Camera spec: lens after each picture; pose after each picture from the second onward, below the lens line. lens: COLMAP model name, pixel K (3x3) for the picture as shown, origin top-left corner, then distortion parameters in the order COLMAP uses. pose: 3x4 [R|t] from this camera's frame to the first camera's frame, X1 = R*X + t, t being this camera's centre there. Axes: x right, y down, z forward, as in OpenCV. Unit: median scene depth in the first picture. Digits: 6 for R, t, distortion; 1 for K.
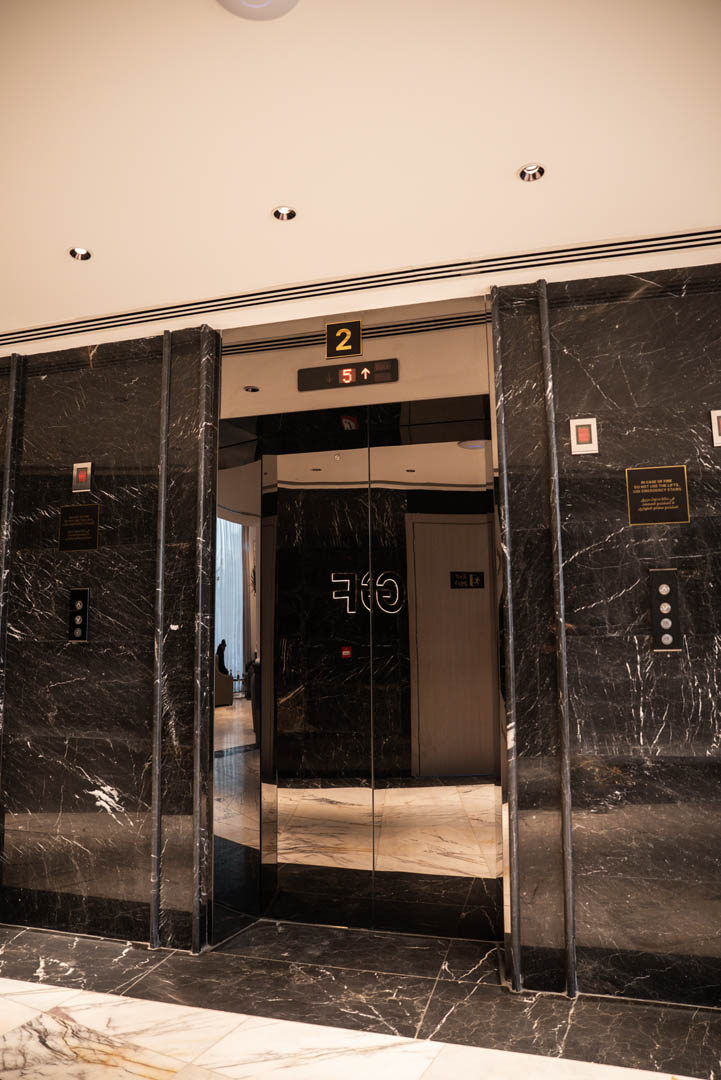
lens RADIAL K [[745.9, 0, 360.5], [0, 745.9, 540.0], [0, 0, 1]] dist [-0.108911, 0.083284]
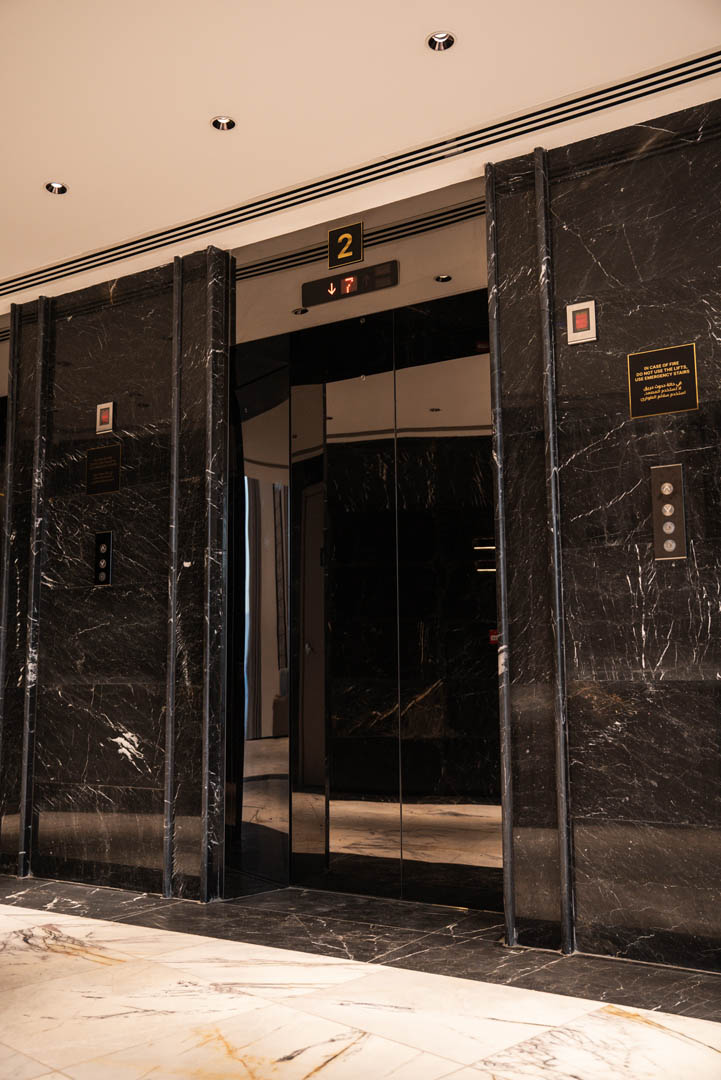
lens RADIAL K [[1041.0, 0, 360.5], [0, 1041.0, 540.0], [0, 0, 1]] dist [-0.006799, 0.113288]
pose [[0.958283, -0.037167, -0.283396, 0.378741], [0.036691, 0.999302, -0.006989, 0.112665], [0.283458, -0.003701, 0.958978, -0.254421]]
